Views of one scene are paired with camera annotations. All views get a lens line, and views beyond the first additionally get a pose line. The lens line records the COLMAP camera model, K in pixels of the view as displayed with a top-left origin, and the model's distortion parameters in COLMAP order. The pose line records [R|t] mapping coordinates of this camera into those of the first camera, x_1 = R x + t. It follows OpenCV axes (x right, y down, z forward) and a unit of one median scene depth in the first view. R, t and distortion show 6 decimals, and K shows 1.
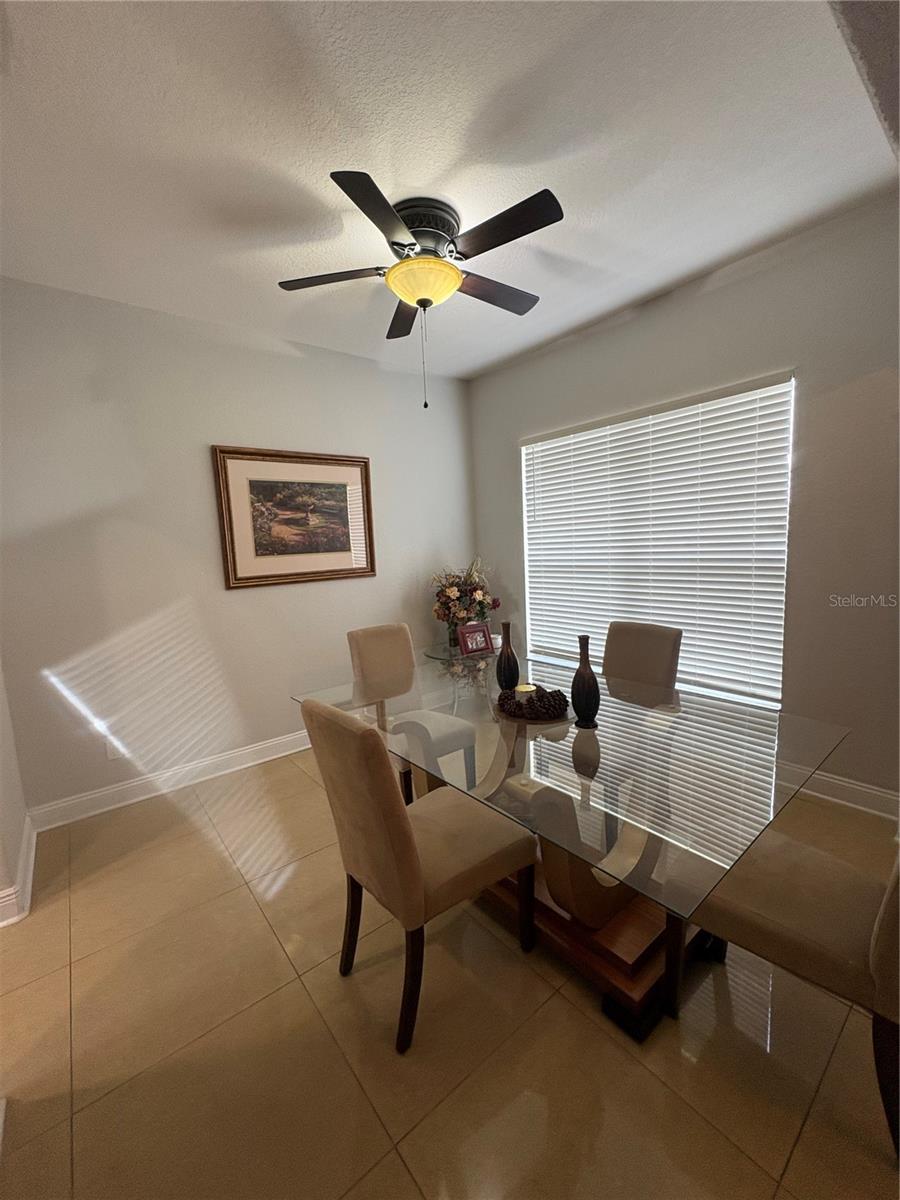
lens RADIAL K [[477.5, 0, 452.9], [0, 477.5, 601.4], [0, 0, 1]] dist [-0.002325, 0.000110]
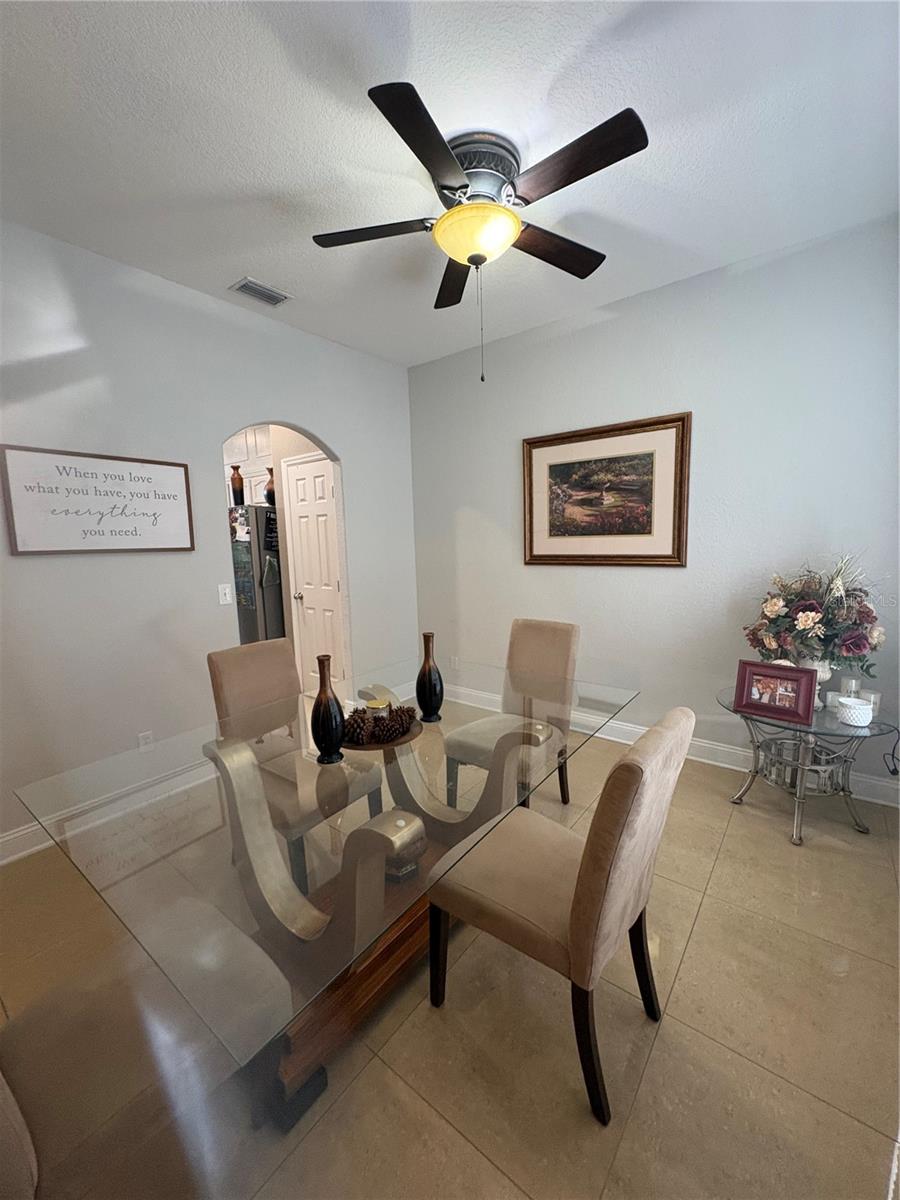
lens RADIAL K [[477.5, 0, 450.7], [0, 477.5, 597.2], [0, 0, 1]] dist [-0.002325, 0.000110]
pose [[0.251873, 0.166210, -0.953381, 0.533432], [-0.100613, 0.984300, 0.145019, -0.086976], [0.962516, 0.059396, 0.264641, 0.475542]]
